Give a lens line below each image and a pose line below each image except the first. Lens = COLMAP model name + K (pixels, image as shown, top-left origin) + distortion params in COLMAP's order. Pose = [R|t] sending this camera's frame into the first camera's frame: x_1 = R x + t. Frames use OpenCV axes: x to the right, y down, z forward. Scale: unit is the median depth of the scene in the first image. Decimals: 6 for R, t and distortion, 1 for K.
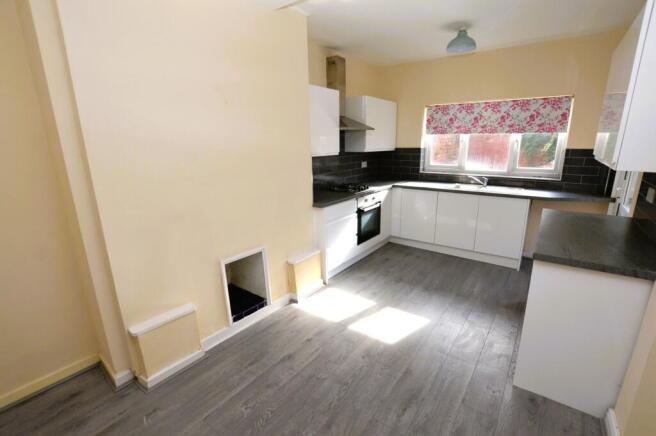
lens RADIAL K [[294.7, 0, 329.5], [0, 294.7, 216.7], [0, 0, 1]] dist [-0.029704, 0.000346]
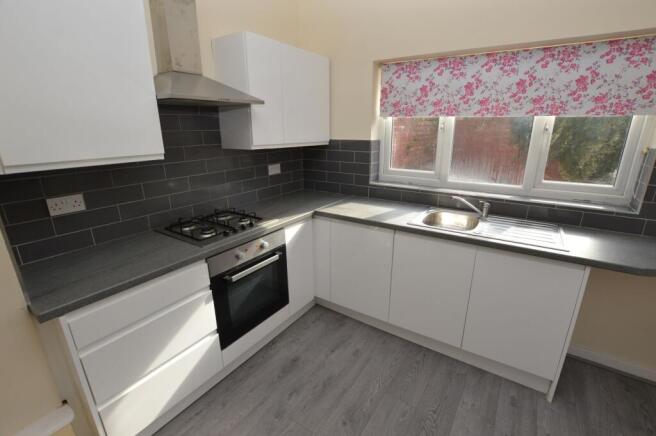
lens RADIAL K [[294.7, 0, 329.5], [0, 294.7, 216.7], [0, 0, 1]] dist [-0.029704, 0.000346]
pose [[0.998508, -0.004304, 0.054439, 0.215909], [0.001956, 0.999068, 0.043115, -0.121725], [-0.054574, -0.042945, 0.997586, 0.467372]]
